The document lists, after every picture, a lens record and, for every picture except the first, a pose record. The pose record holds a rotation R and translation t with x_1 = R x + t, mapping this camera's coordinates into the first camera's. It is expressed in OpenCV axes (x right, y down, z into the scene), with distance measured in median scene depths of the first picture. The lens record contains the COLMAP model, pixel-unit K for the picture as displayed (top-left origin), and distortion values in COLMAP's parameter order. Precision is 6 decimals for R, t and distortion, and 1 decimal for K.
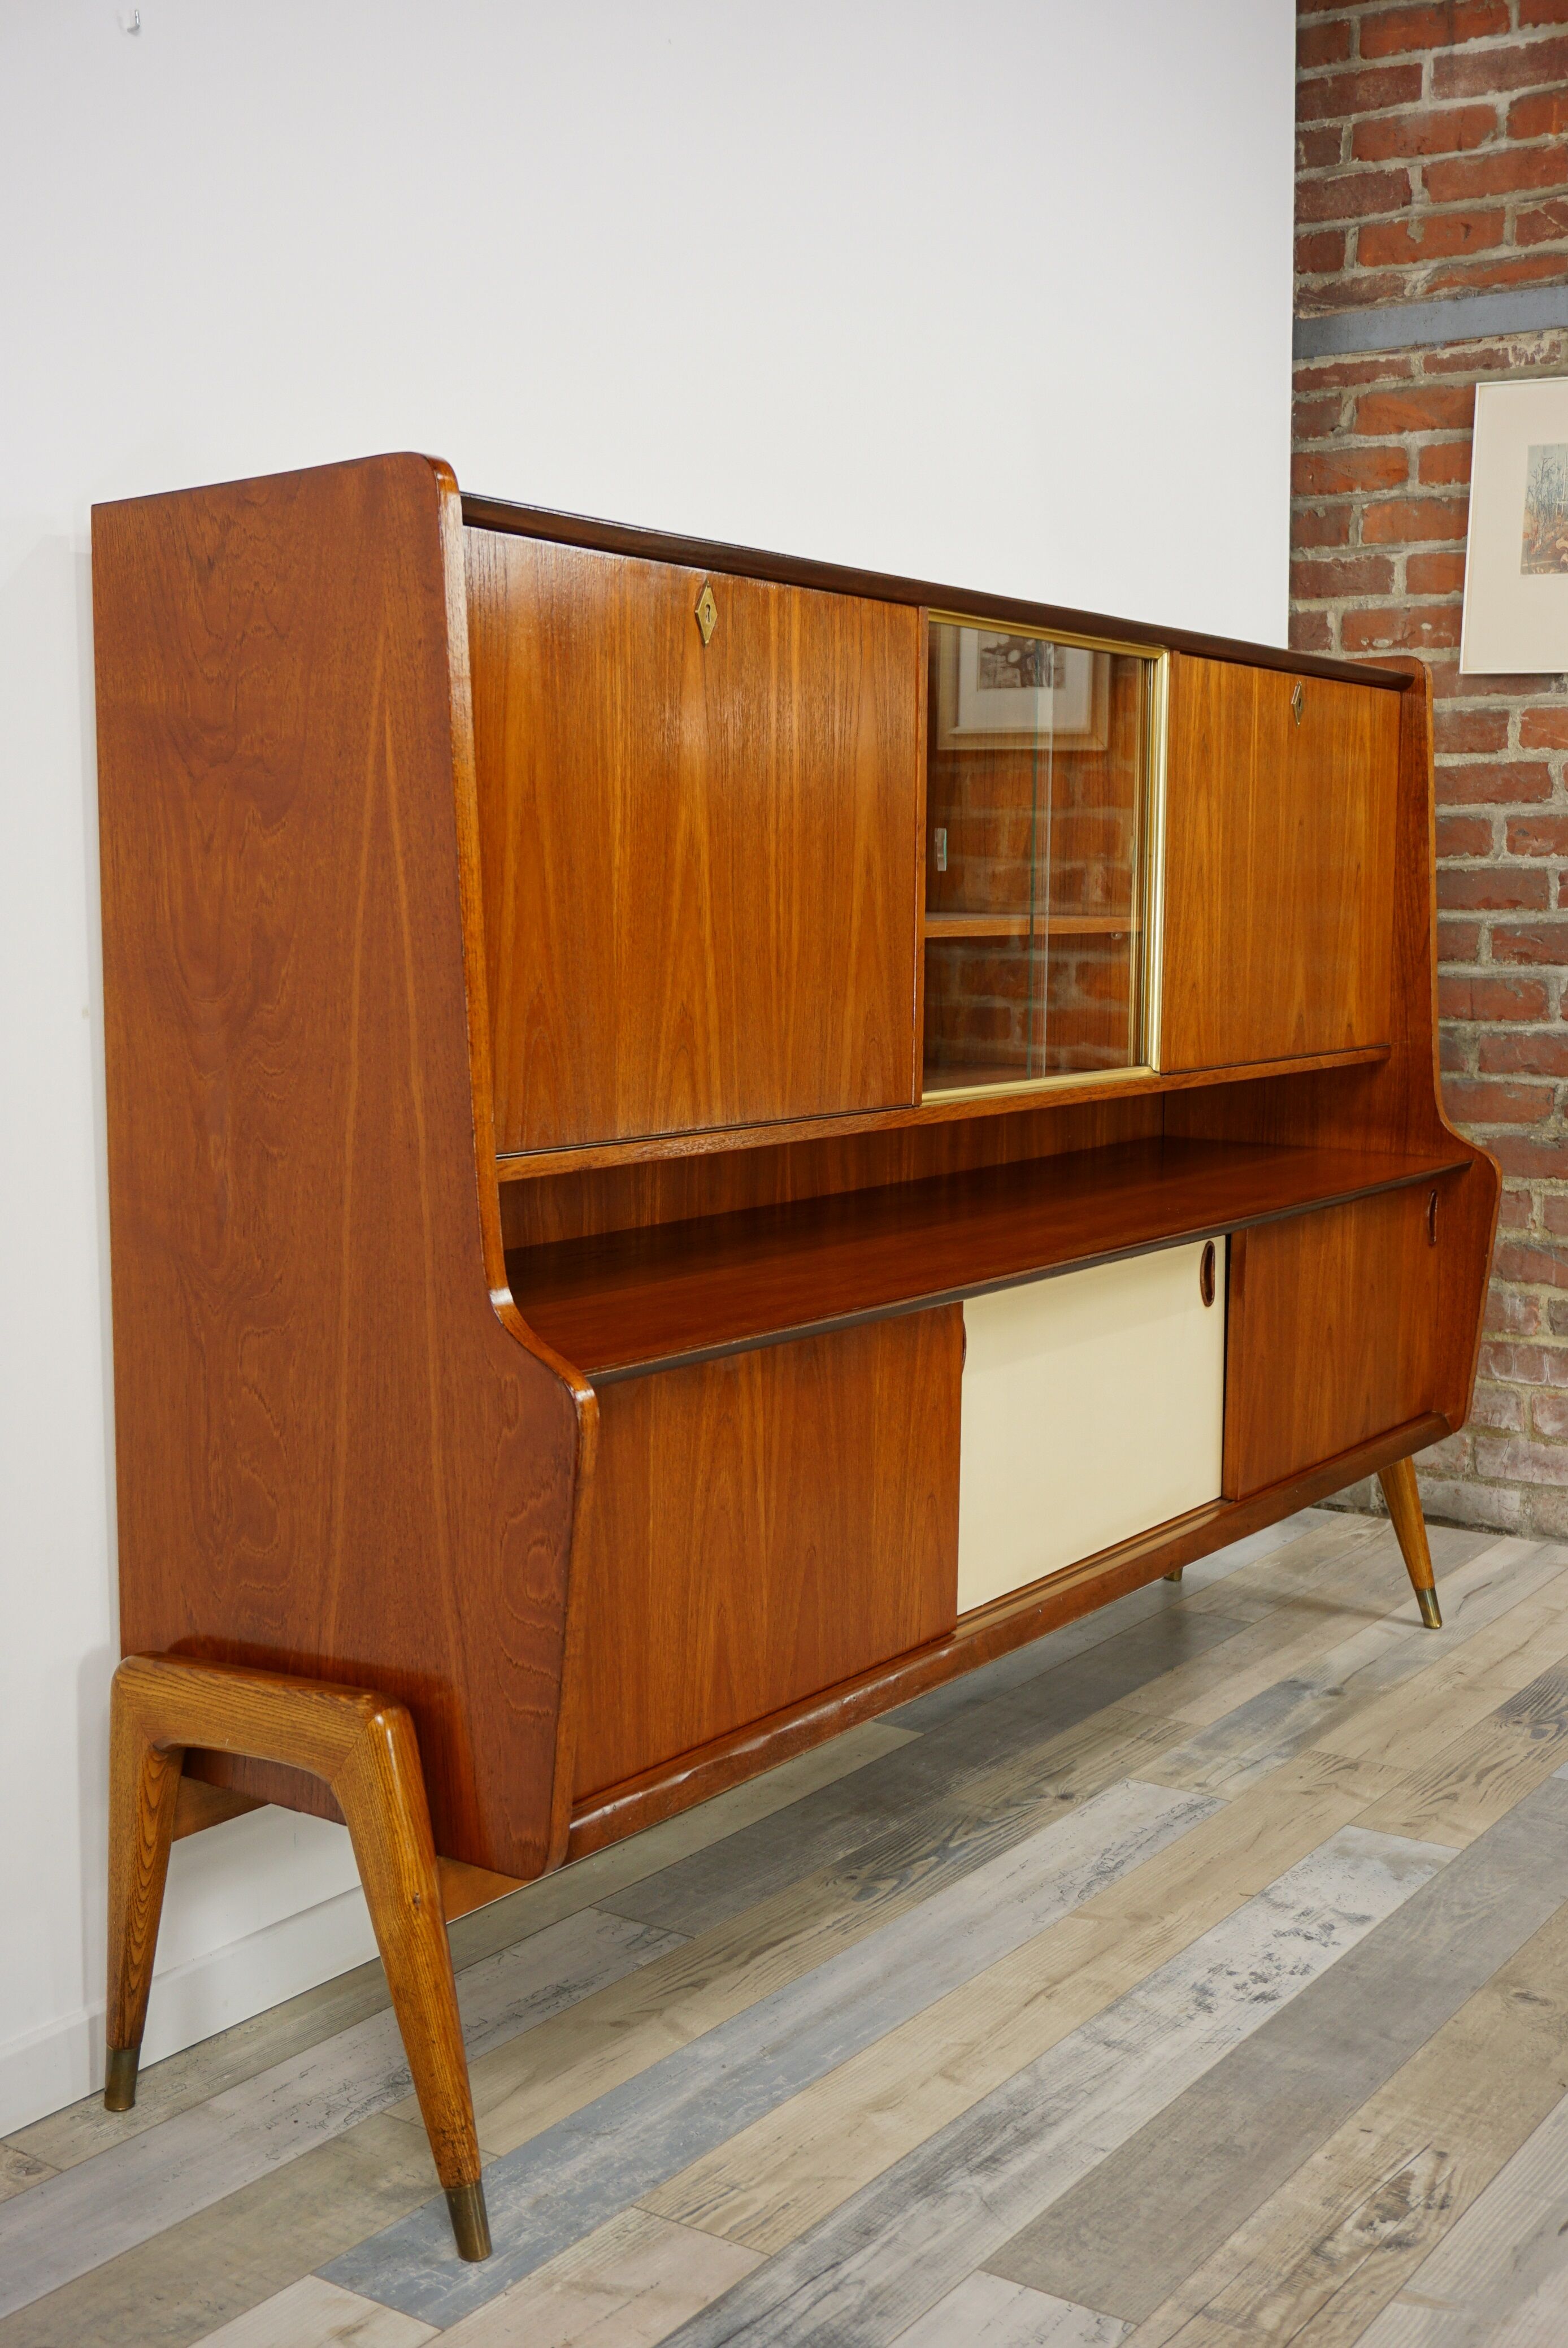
lens RADIAL K [[2543.0, 0, 795.4], [0, 2543.0, 1176.0], [0, 0, 1]] dist [-0.011023, 0.006066]
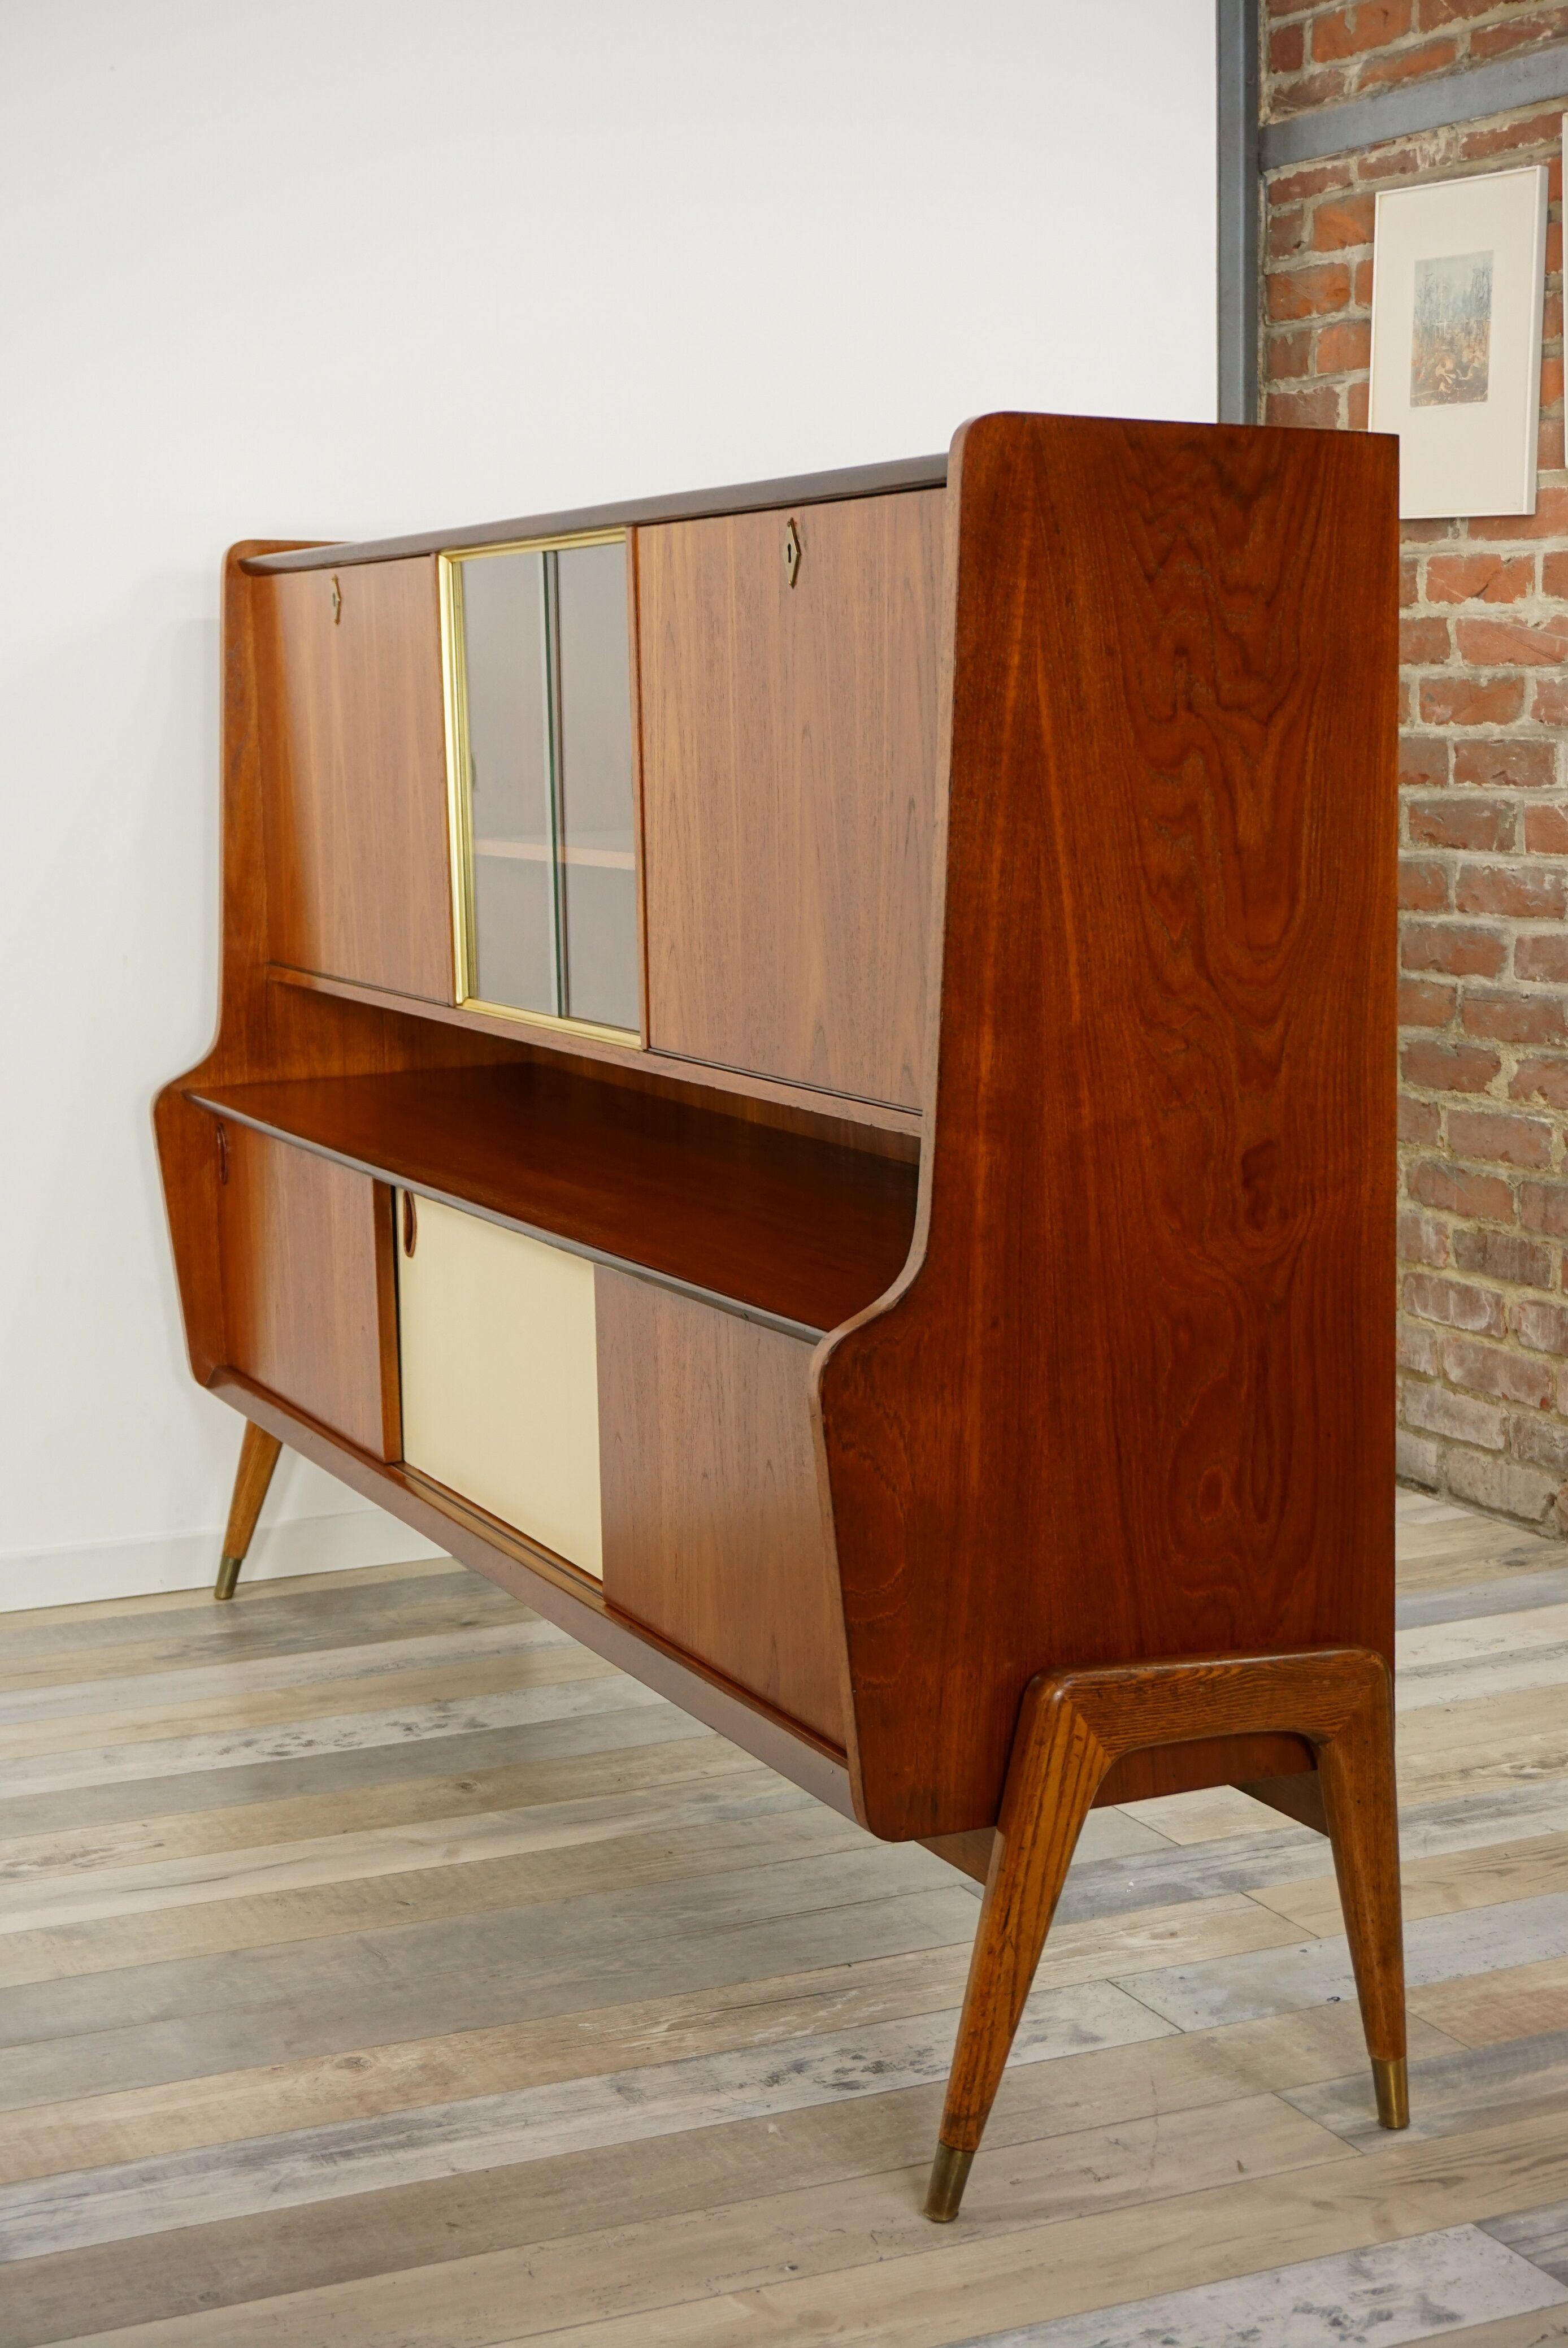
lens RADIAL K [[3442.2, 0, 784.0], [0, 3442.2, 1174.0], [0, 0, 1]] dist [-0.000260, -0.009495]
pose [[0.859411, 0.055573, -0.508256, 0.924483], [-0.039570, 0.998323, 0.042247, -0.015065], [0.509752, -0.016196, 0.860169, -0.190608]]
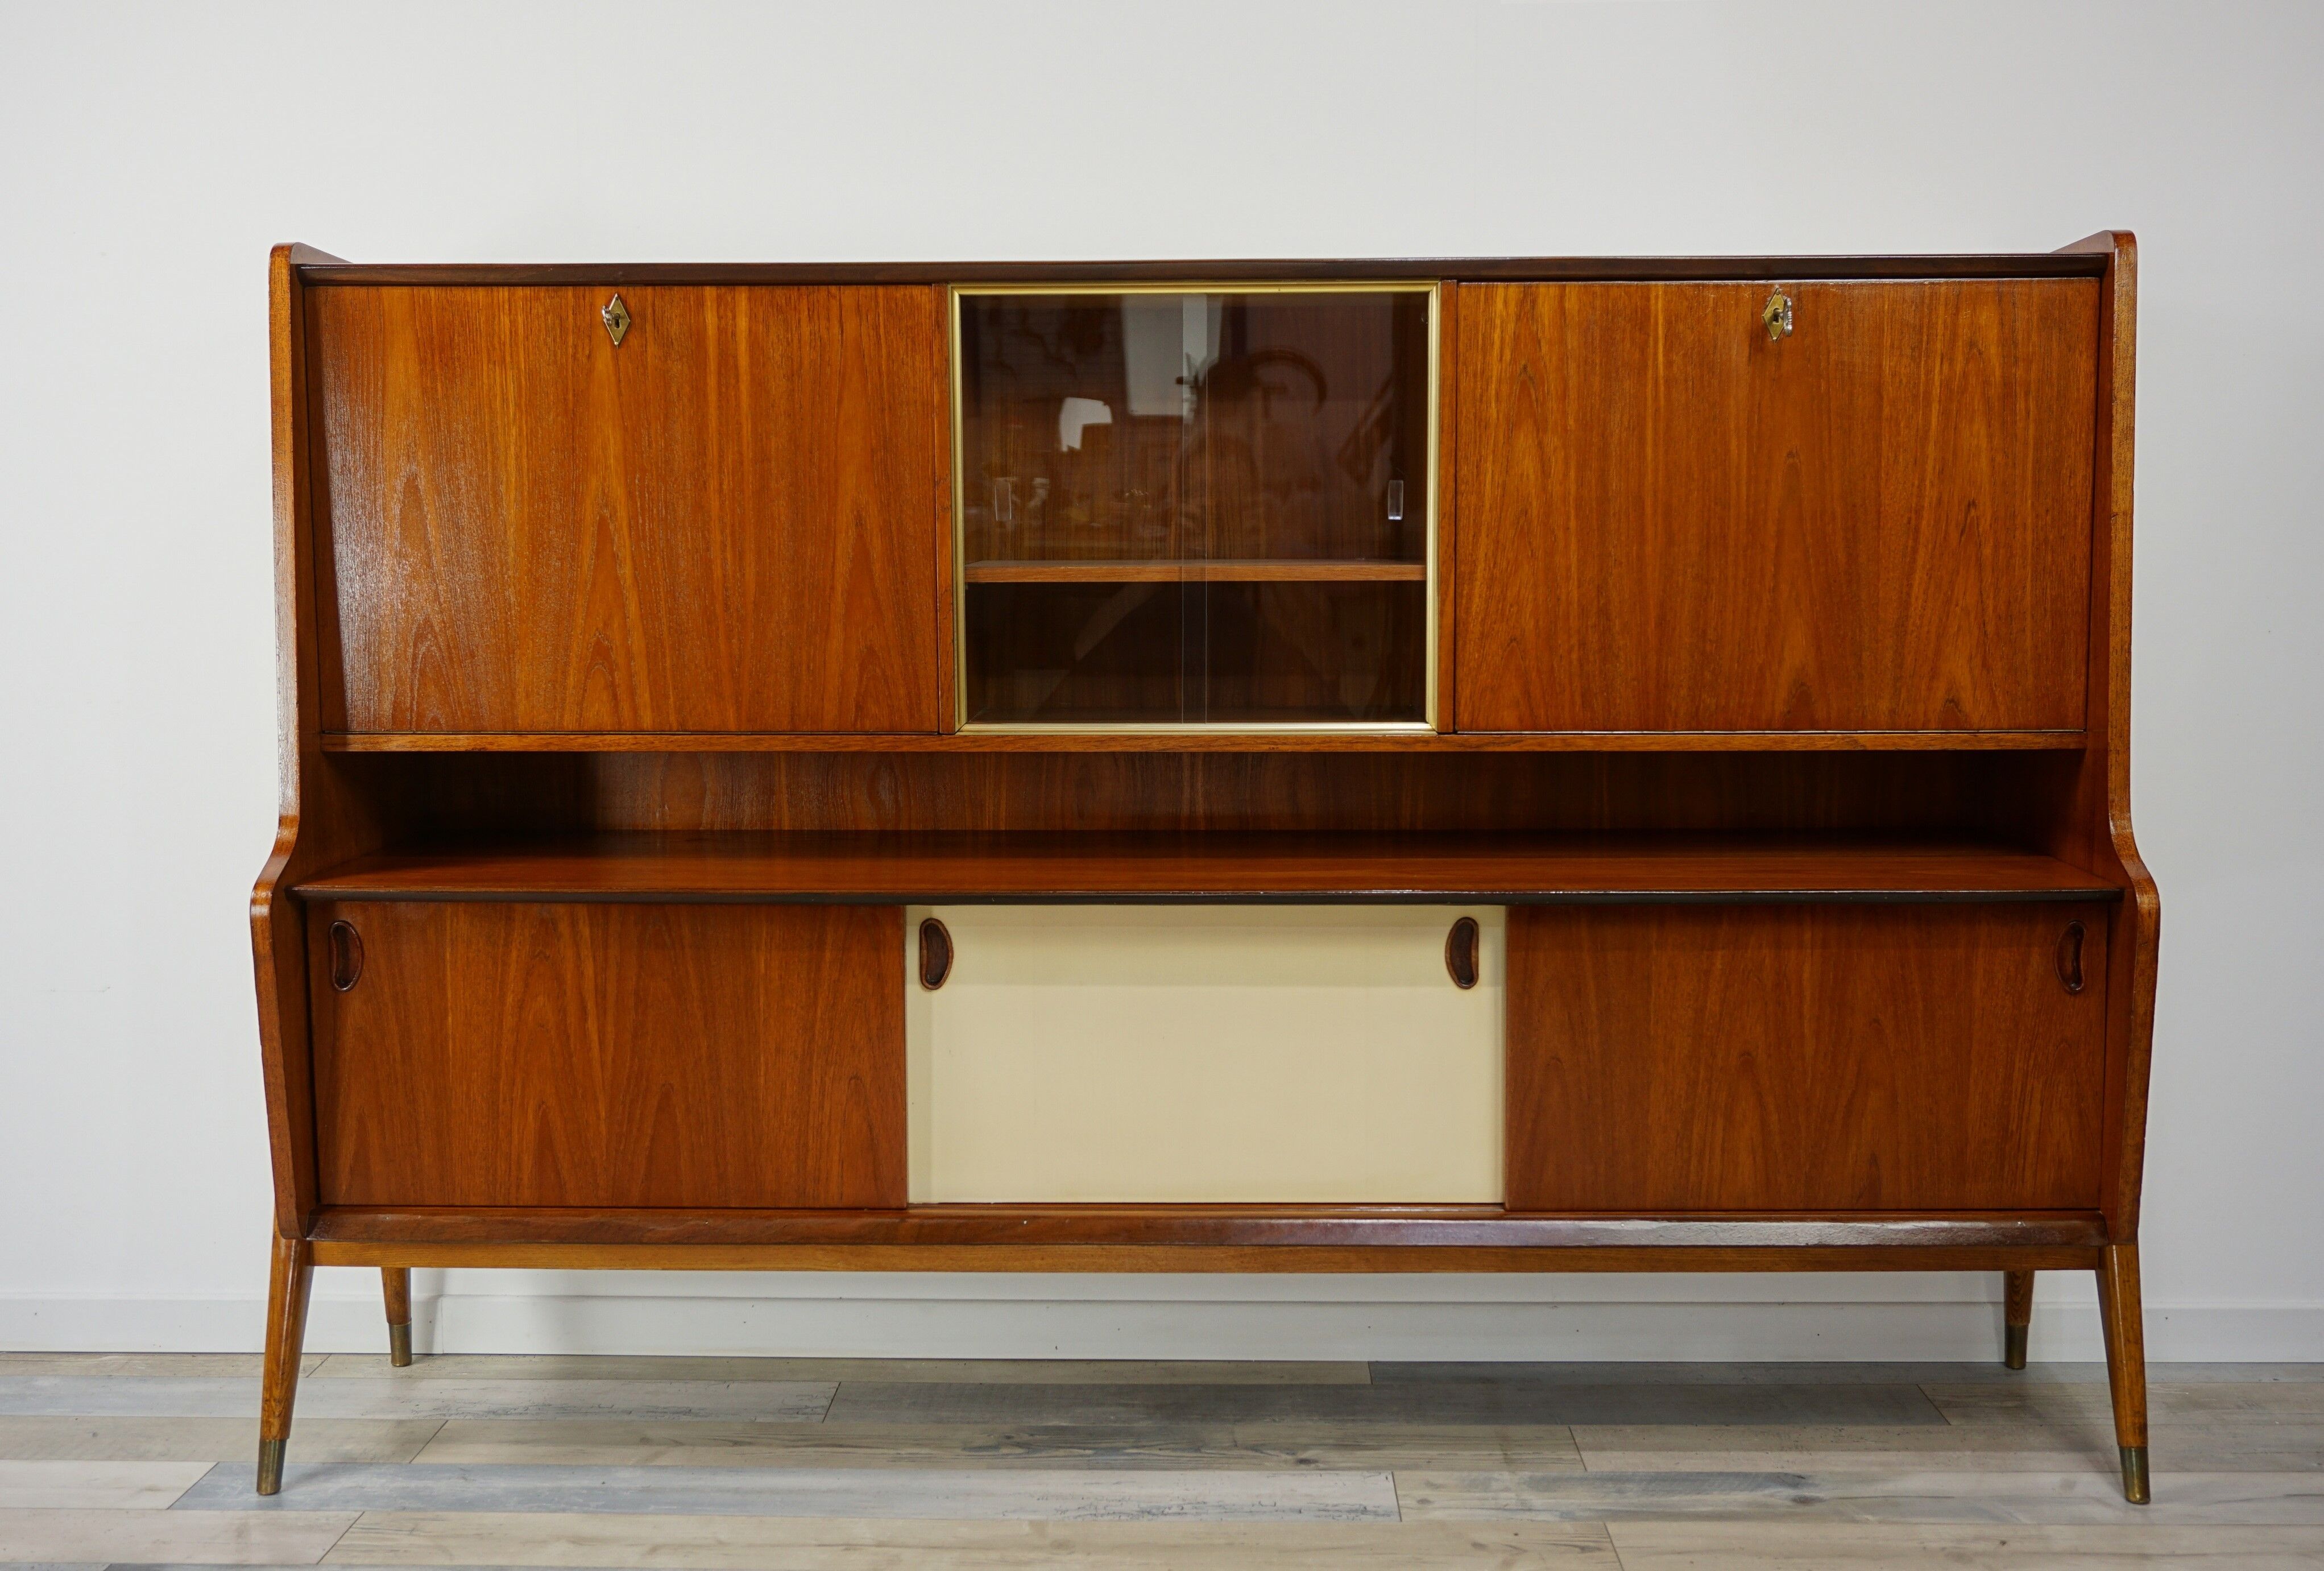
lens RADIAL K [[2412.2, 0, 1165.9], [0, 2412.2, 775.7], [0, 0, 1]] dist [-0.000146, 0.014823]
pose [[0.548203, 0.078308, -0.832671, 0.798791], [-0.088018, 0.995480, 0.035672, -0.045416], [0.831701, 0.053735, 0.552617, 0.411205]]
